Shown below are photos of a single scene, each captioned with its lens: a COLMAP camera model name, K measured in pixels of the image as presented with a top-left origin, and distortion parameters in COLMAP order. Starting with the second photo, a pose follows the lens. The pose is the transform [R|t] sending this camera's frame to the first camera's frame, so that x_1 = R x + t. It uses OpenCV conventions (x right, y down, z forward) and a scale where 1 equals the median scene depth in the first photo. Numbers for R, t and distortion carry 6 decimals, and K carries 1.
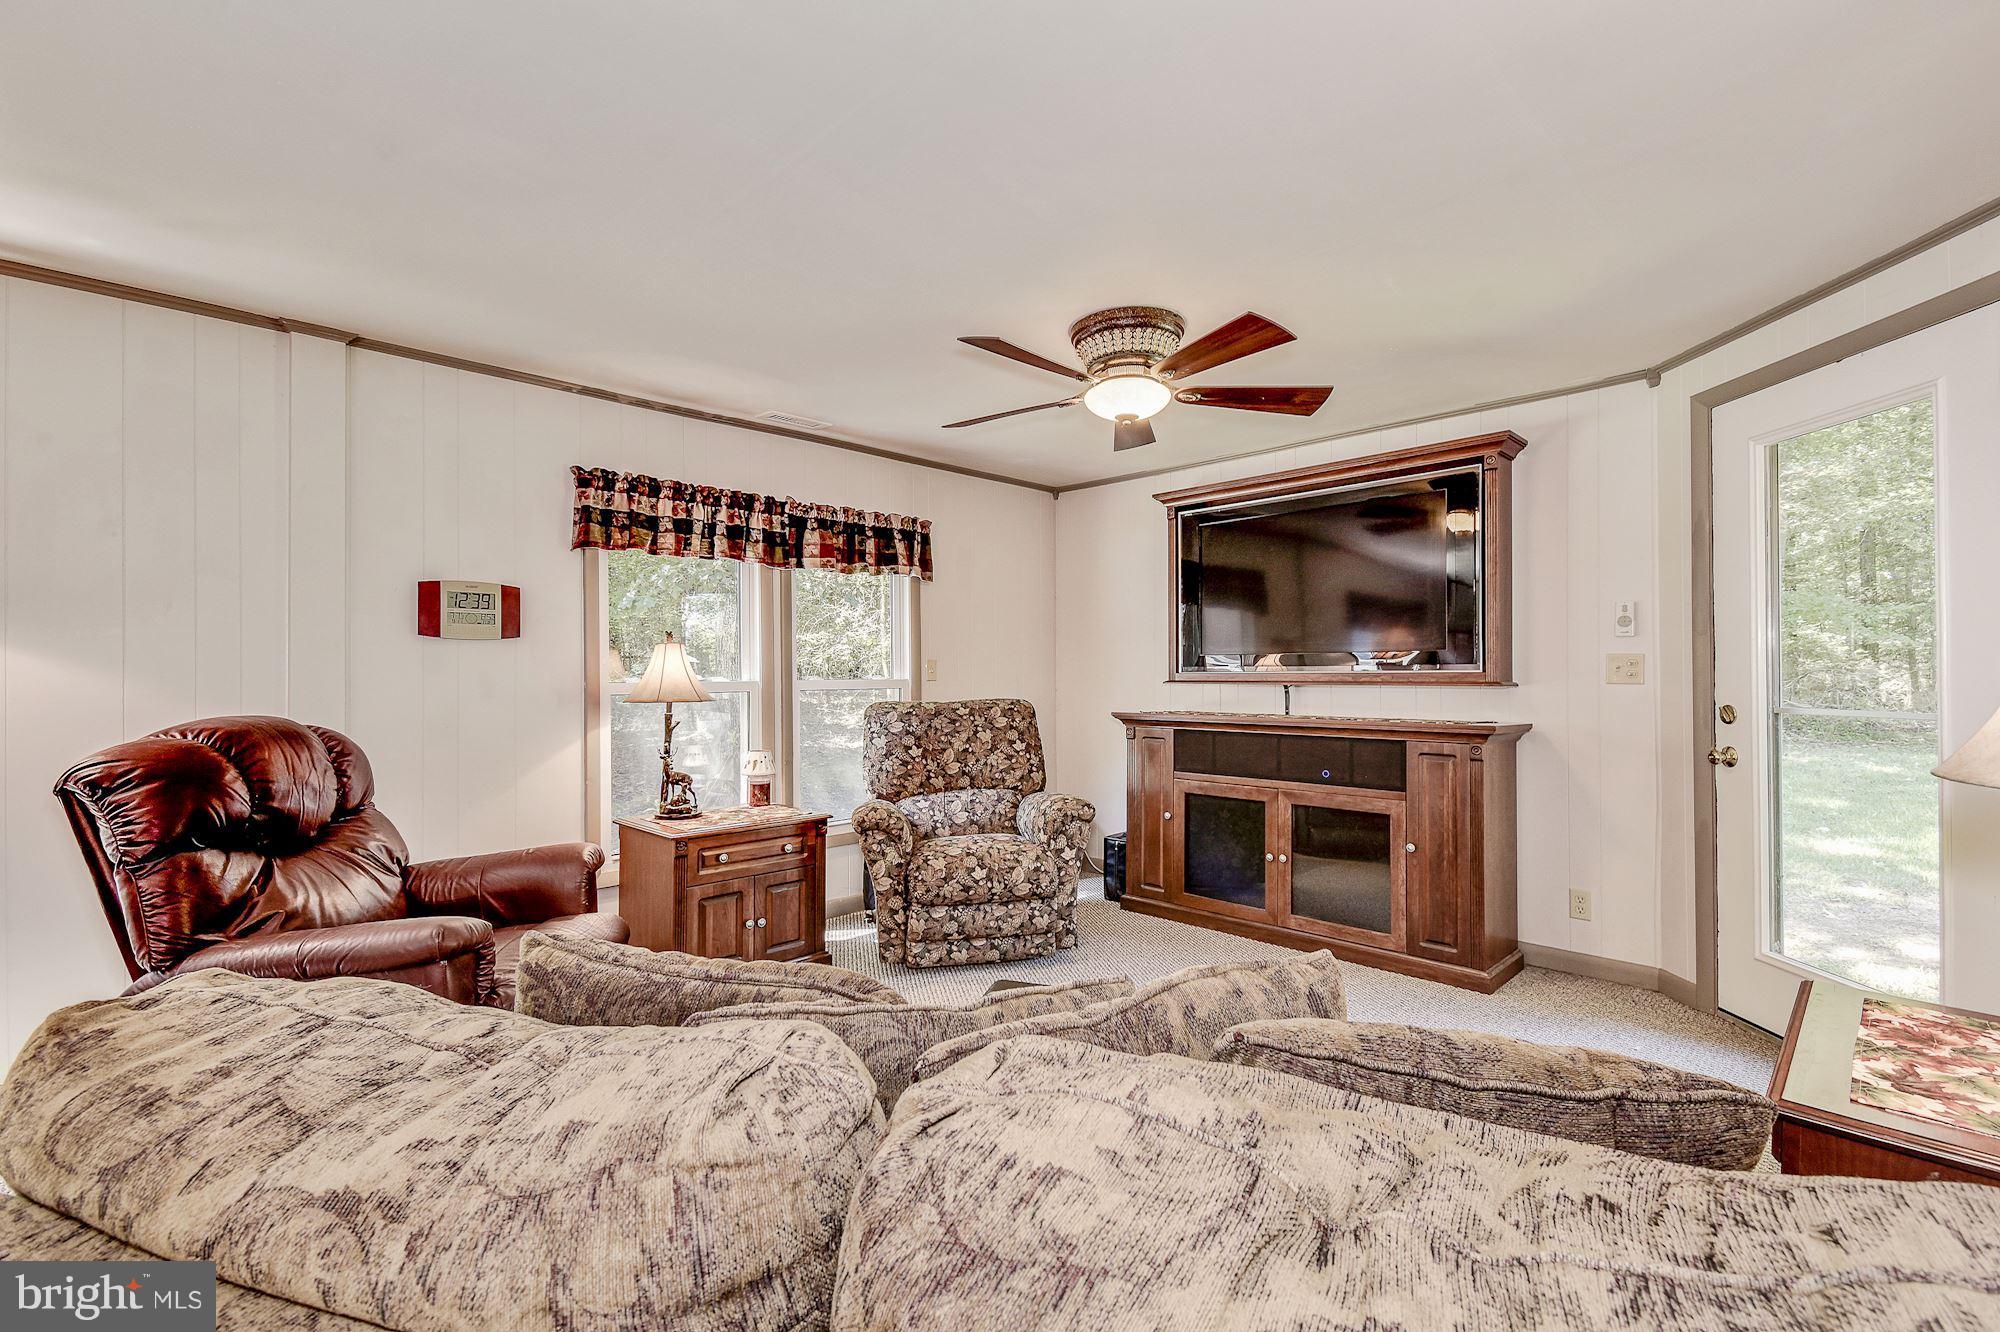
lens RADIAL K [[872.0, 0, 1006.9], [0, 872.0, 667.9], [0, 0, 1]] dist [0.039932, -0.025240]
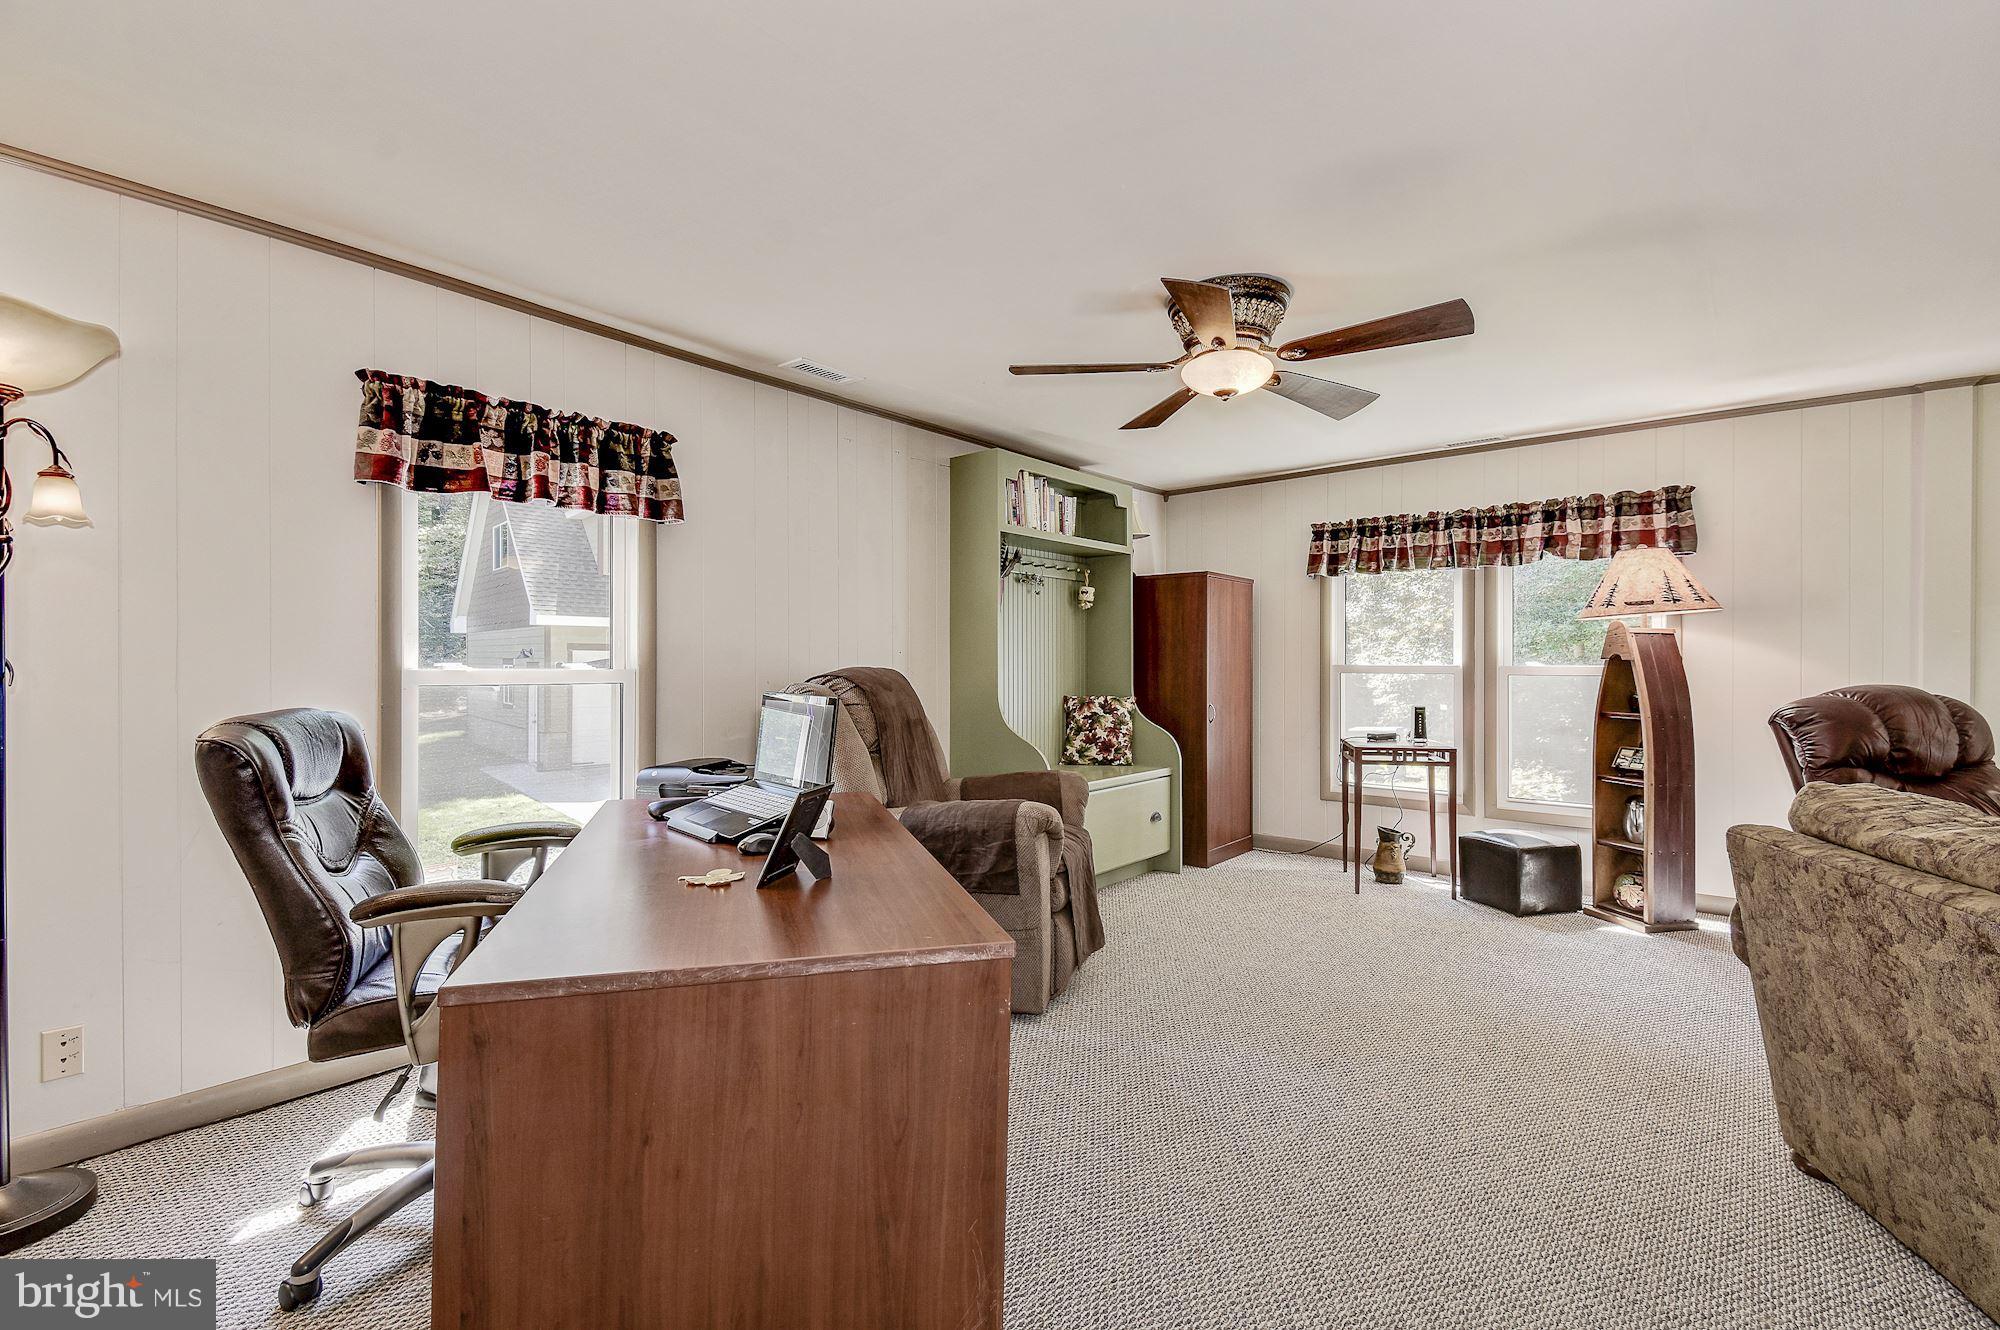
lens RADIAL K [[872.0, 0, 1006.9], [0, 872.0, 666.9], [0, 0, 1]] dist [0.039932, -0.025240]
pose [[0.080960, 0.013903, -0.996620, 0.300717], [0.002701, 0.999896, 0.014168, 0.001283], [0.996714, -0.003839, 0.080914, -0.356115]]
